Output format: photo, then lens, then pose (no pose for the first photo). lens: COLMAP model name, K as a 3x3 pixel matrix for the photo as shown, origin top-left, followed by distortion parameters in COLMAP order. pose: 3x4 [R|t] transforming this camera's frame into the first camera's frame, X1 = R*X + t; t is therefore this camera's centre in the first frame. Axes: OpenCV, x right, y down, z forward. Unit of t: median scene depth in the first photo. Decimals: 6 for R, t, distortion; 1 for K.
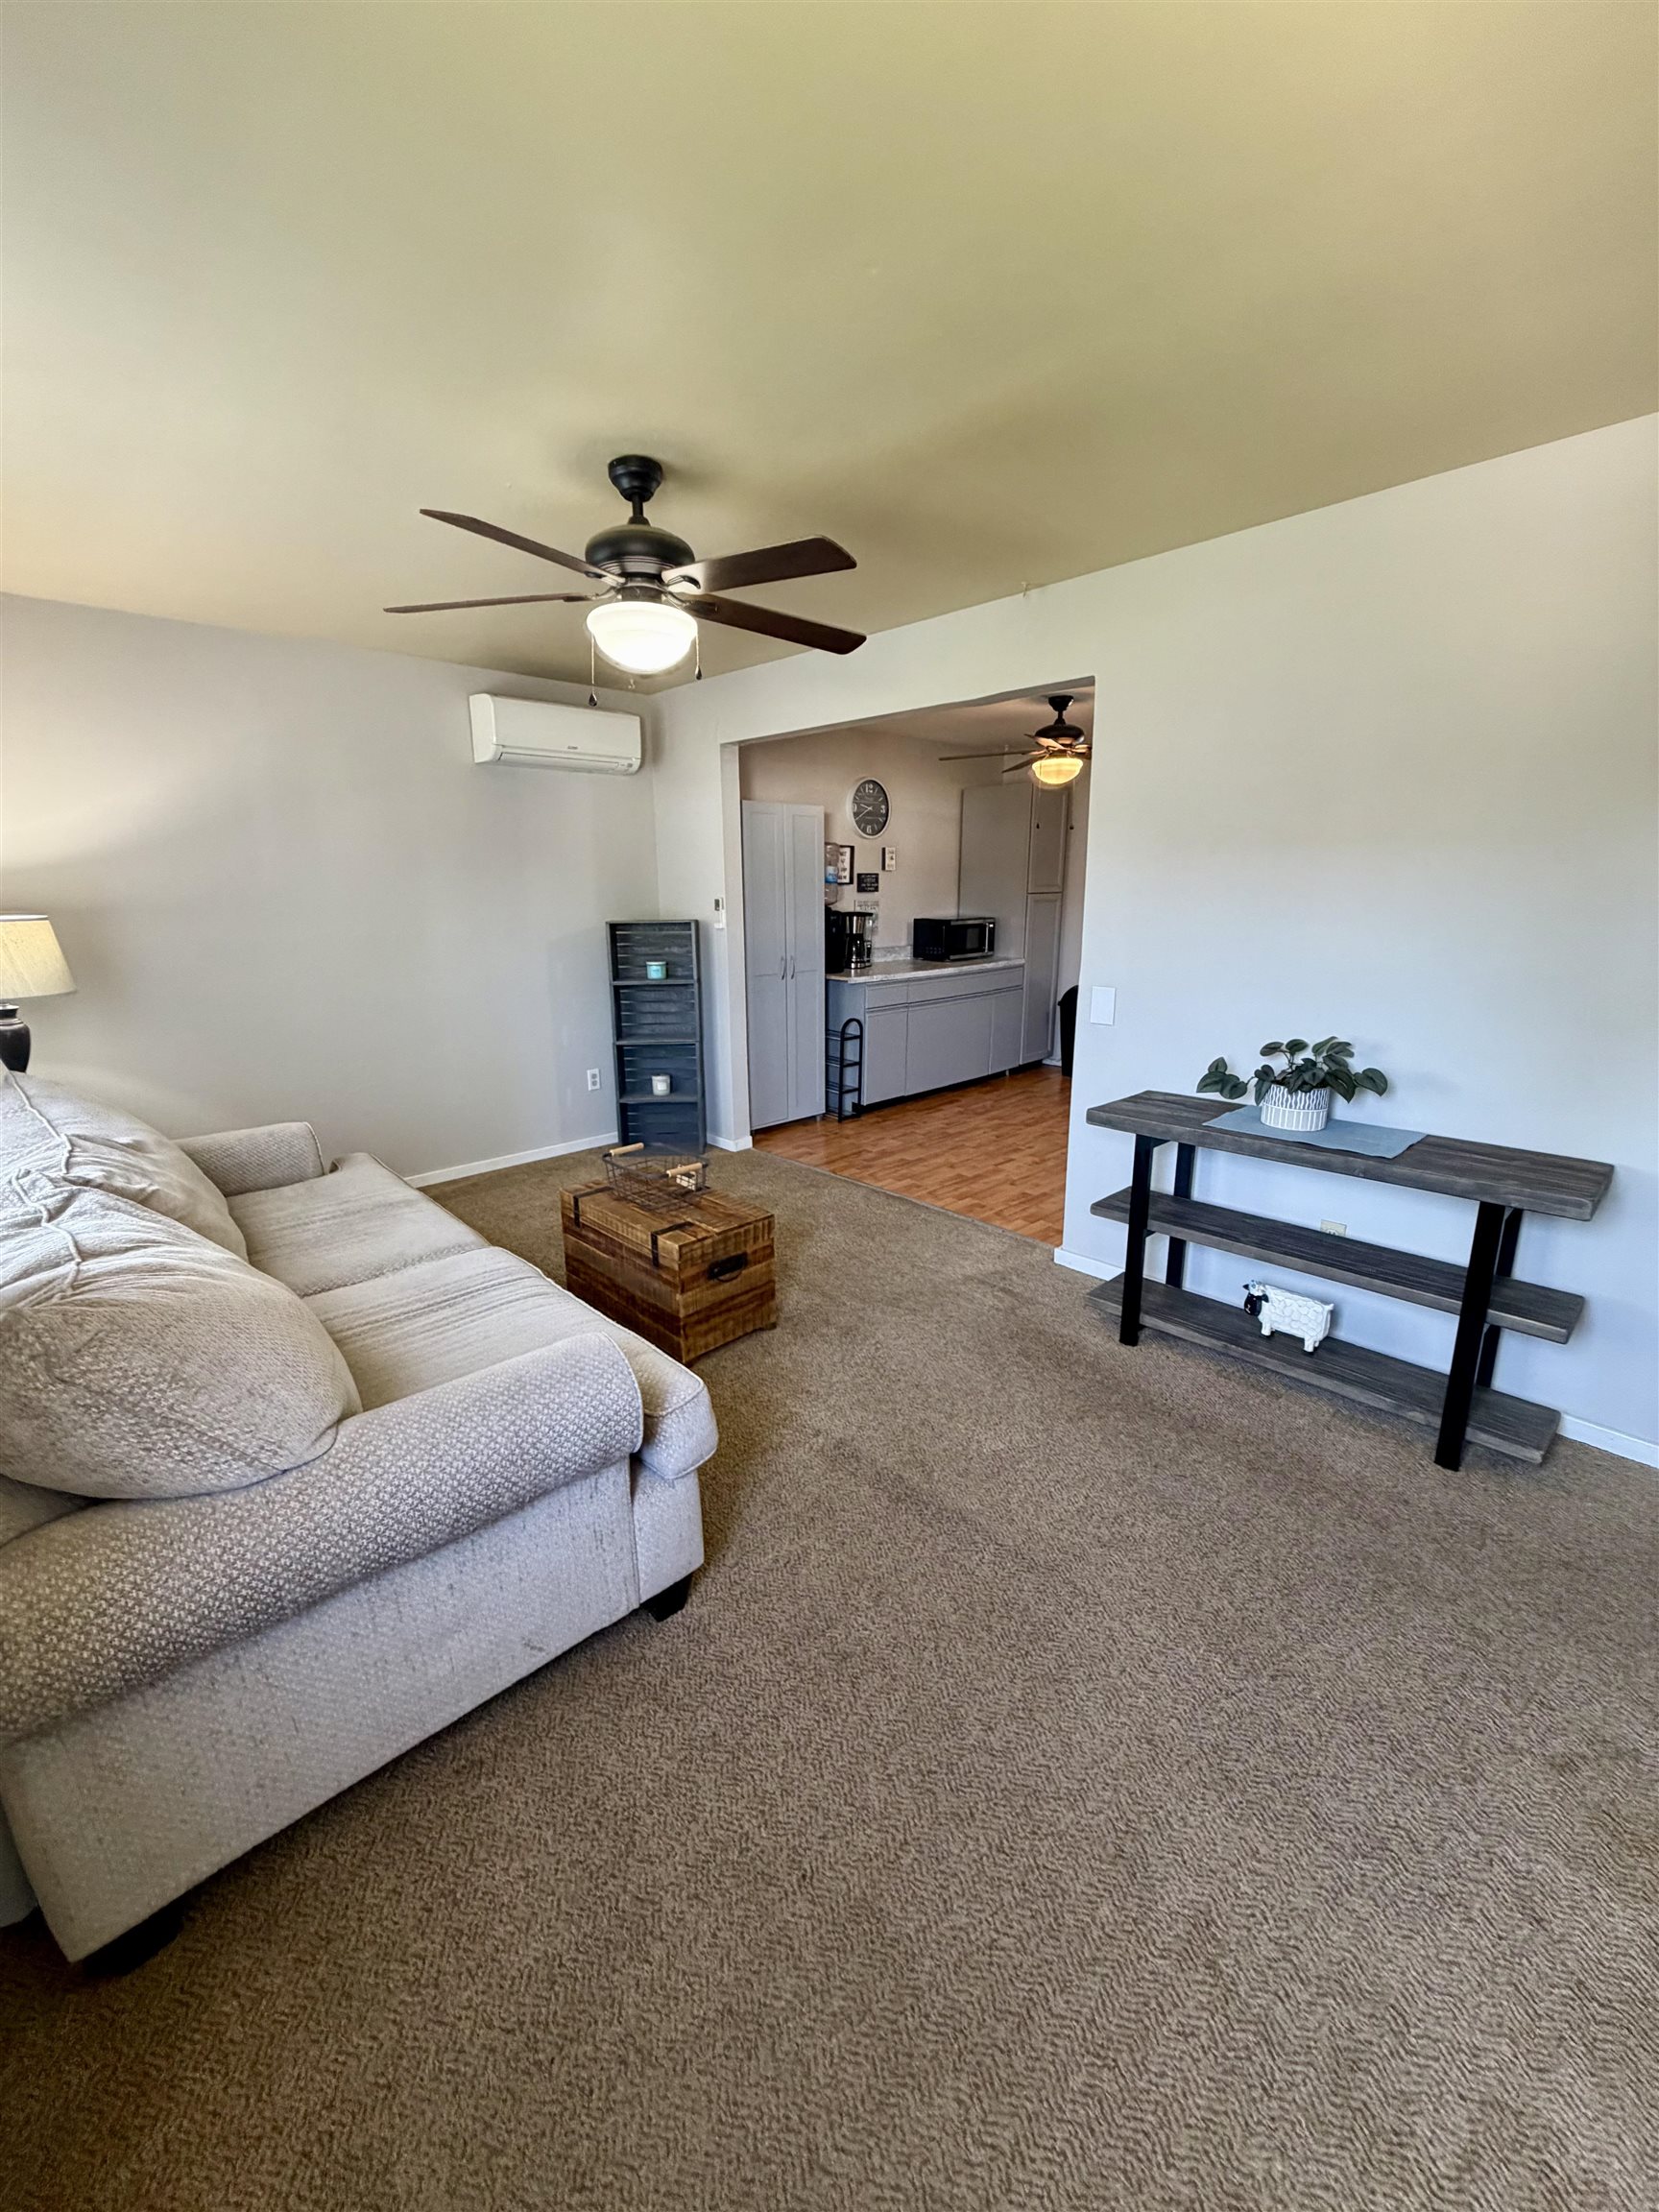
lens RADIAL K [[871.0, 0, 829.5], [0, 871.0, 1106.0], [0, 0, 1]] dist [-0.000948, 0.000056]
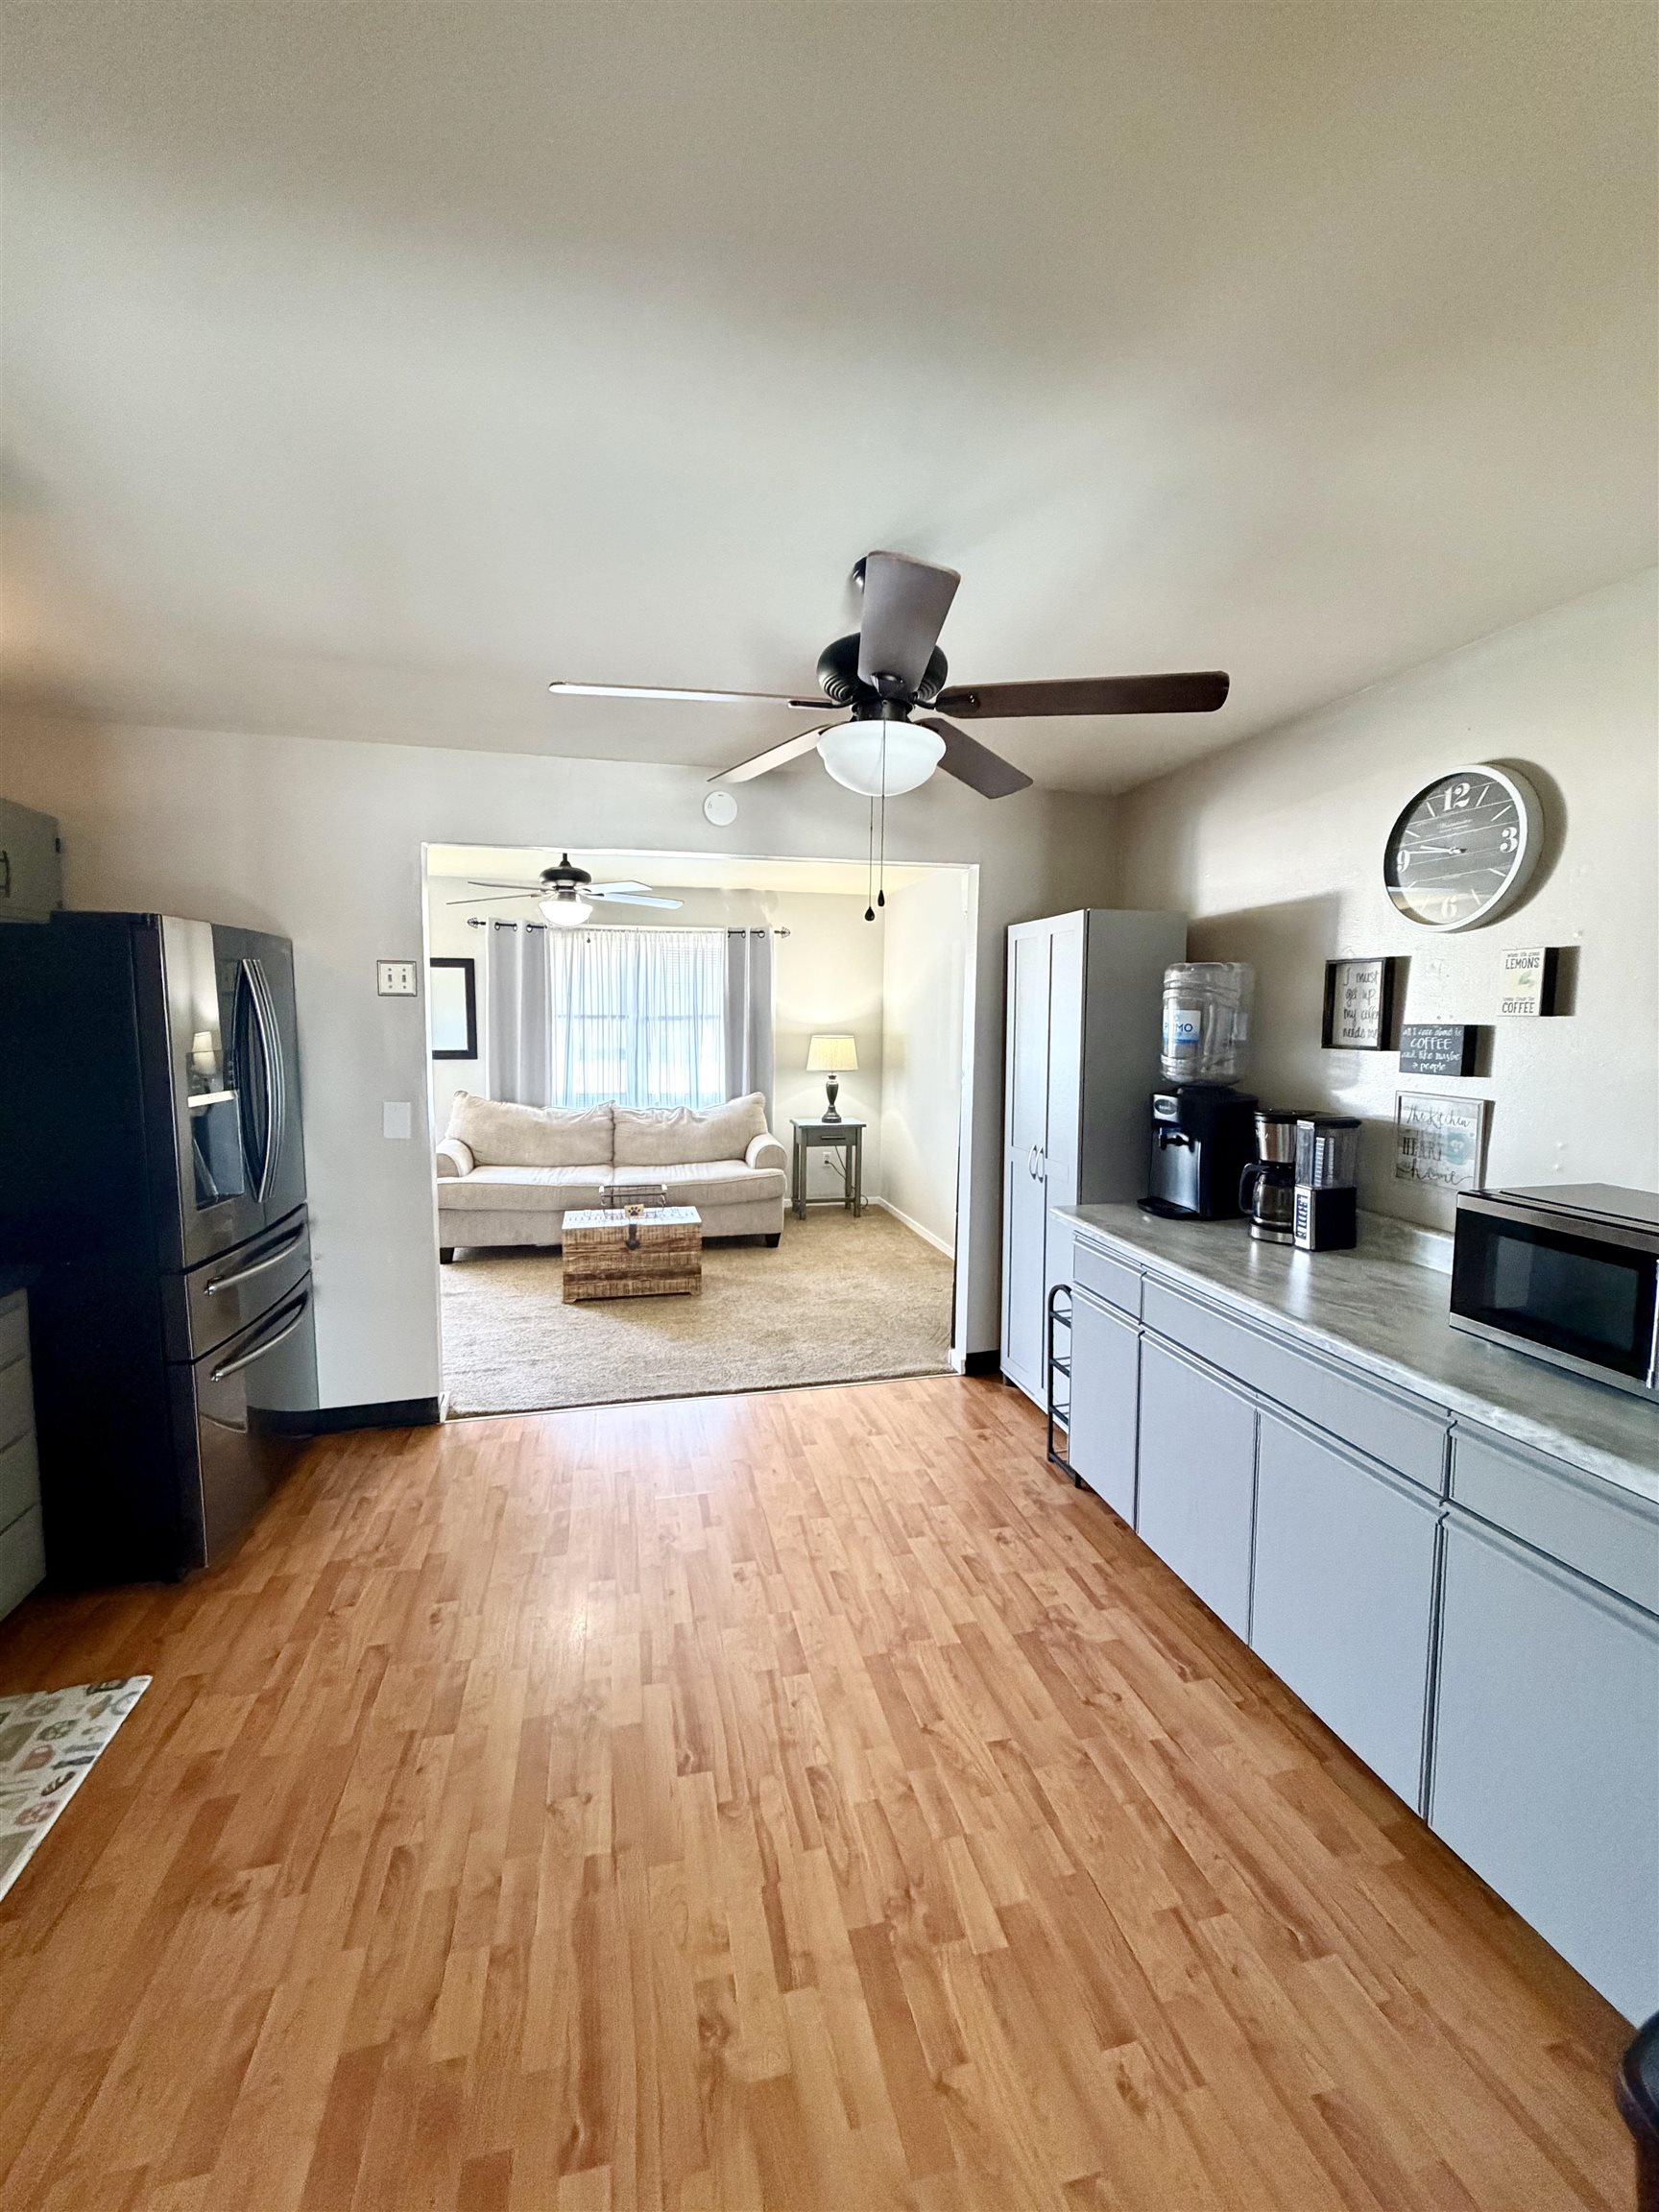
lens RADIAL K [[880.7, 0, 828.0], [0, 880.7, 1099.4], [0, 0, 1]] dist [-0.000116, 0.000504]
pose [[-0.502908, 0.085795, -0.860072, 0.542248], [-0.218746, 0.950035, 0.222676, -0.290656], [0.836202, 0.300122, -0.459012, 1.064847]]
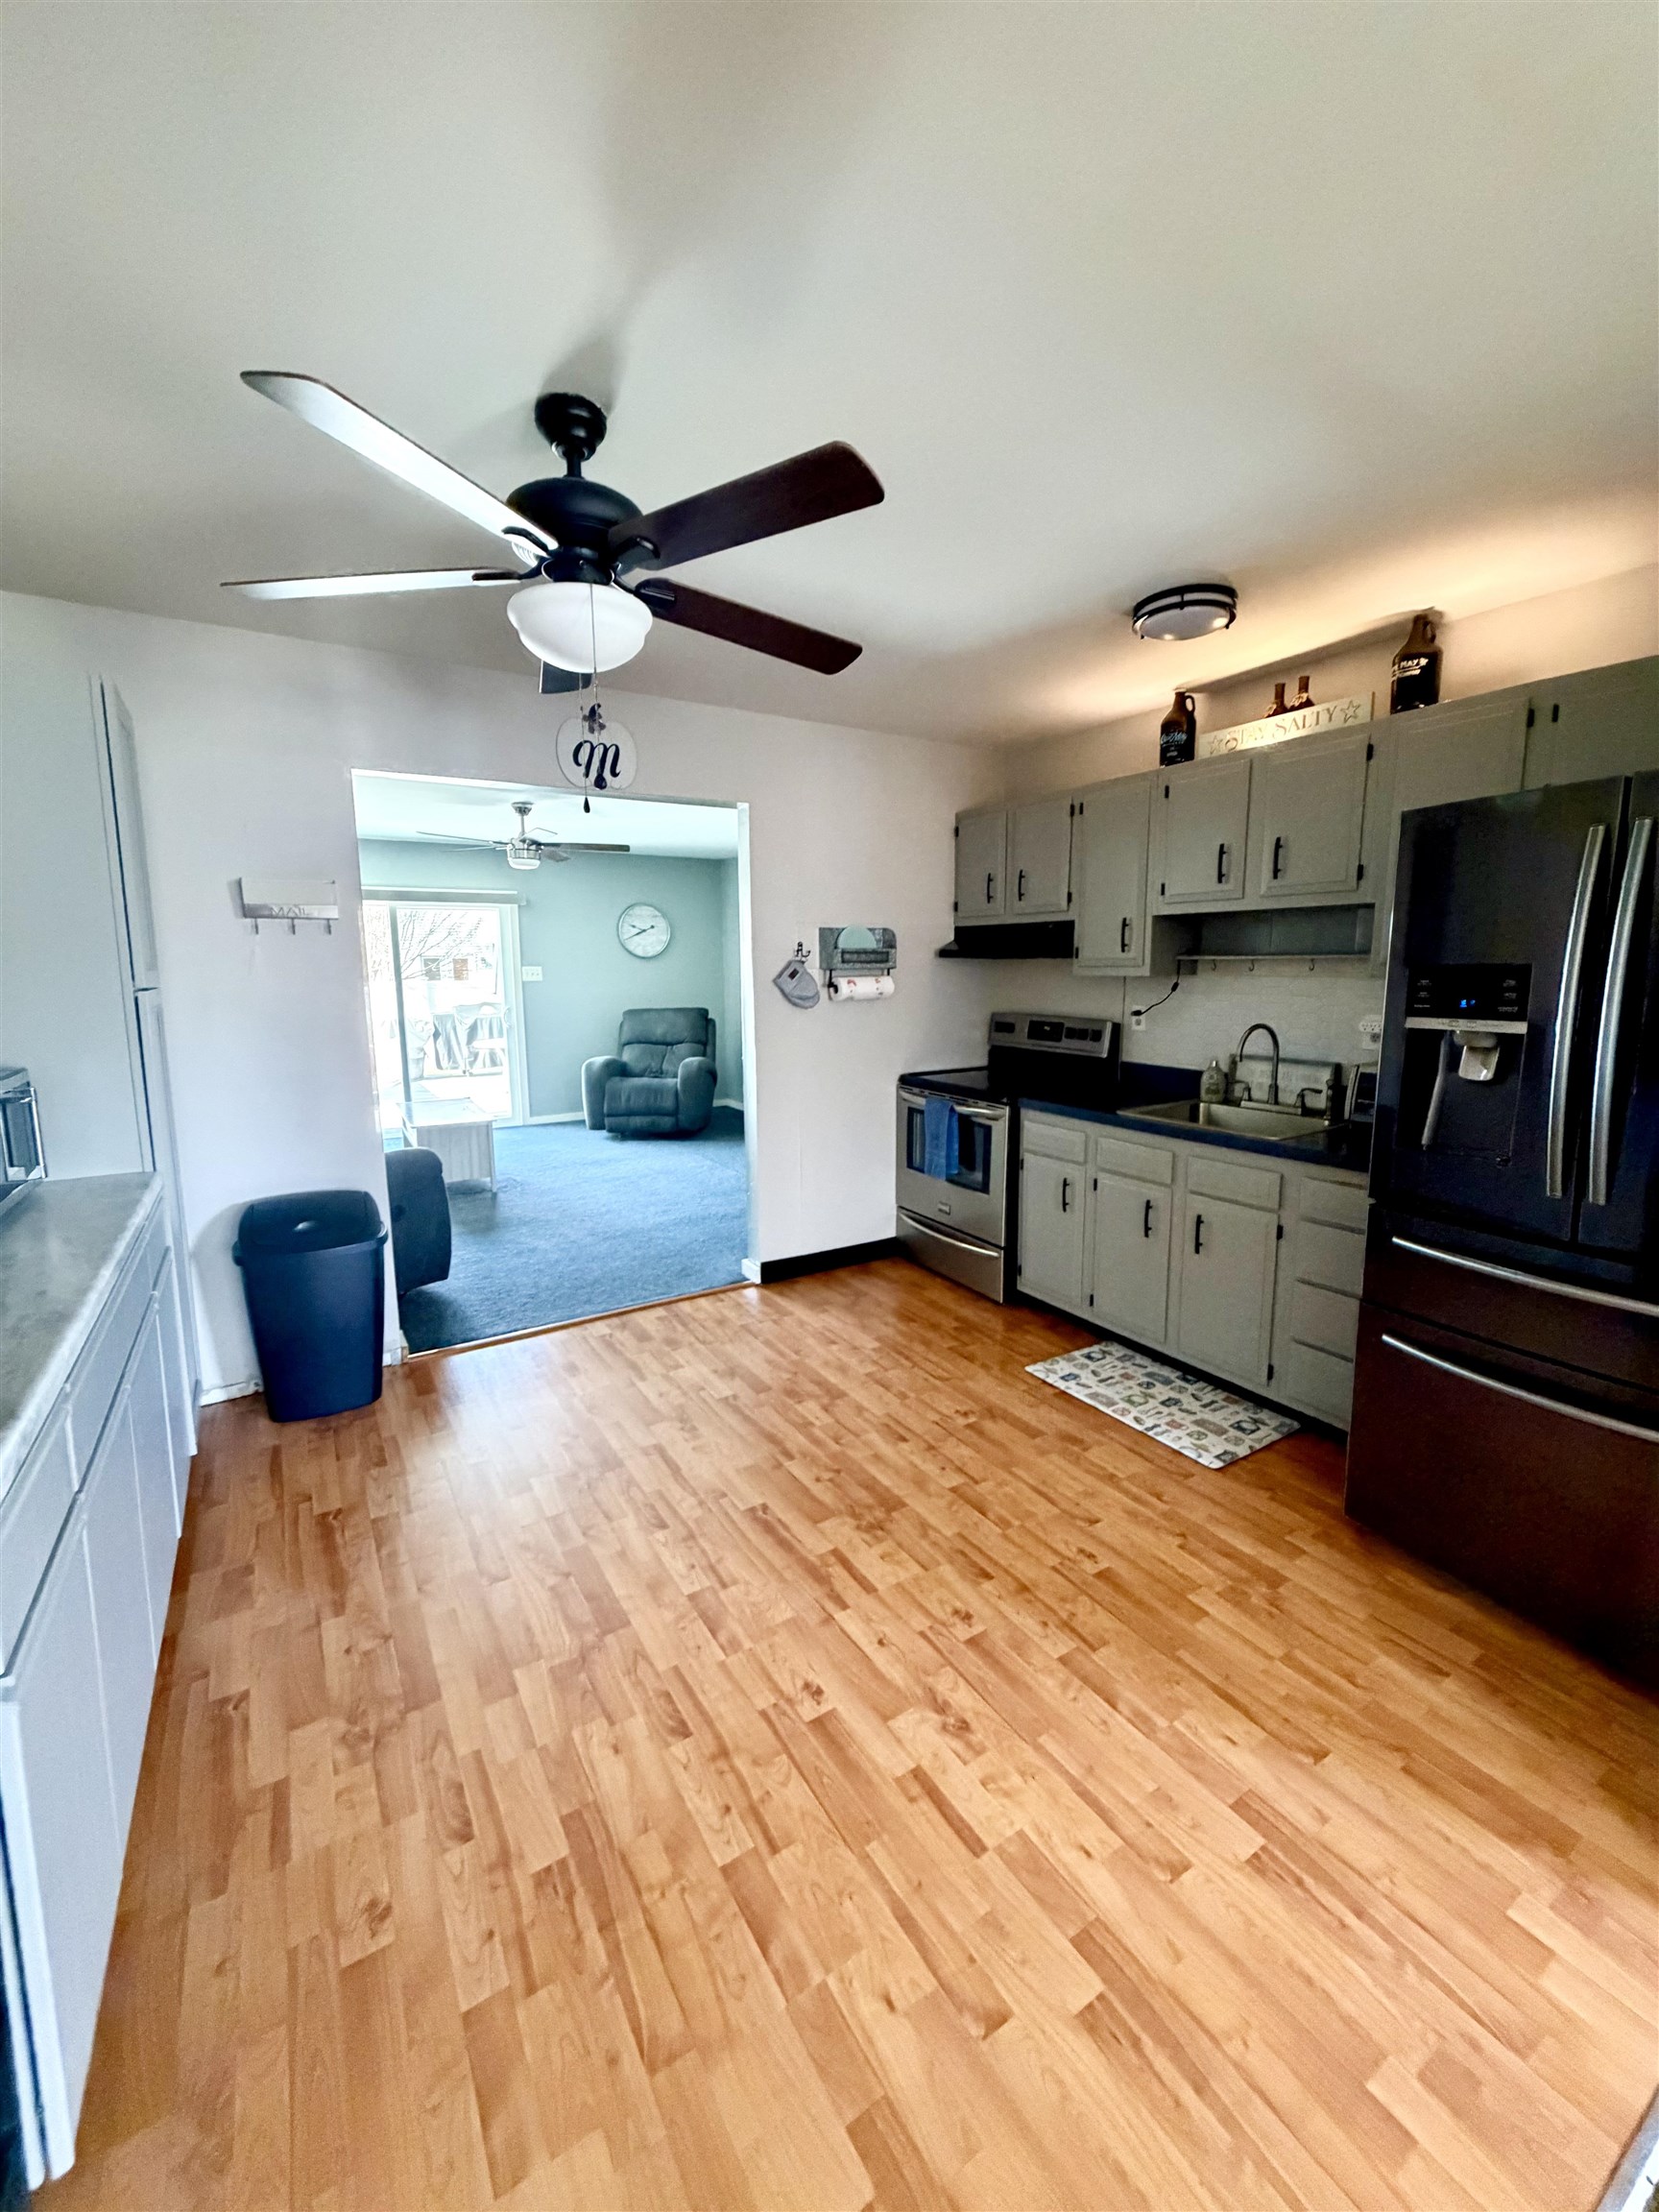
lens RADIAL K [[880.7, 0, 828.0], [0, 880.7, 1099.4], [0, 0, 1]] dist [-0.000116, 0.000504]
pose [[0.205983, -0.139418, 0.968573, -0.071050], [0.245370, 0.965536, 0.086799, -0.190244], [-0.947293, 0.219779, 0.233093, 0.771356]]
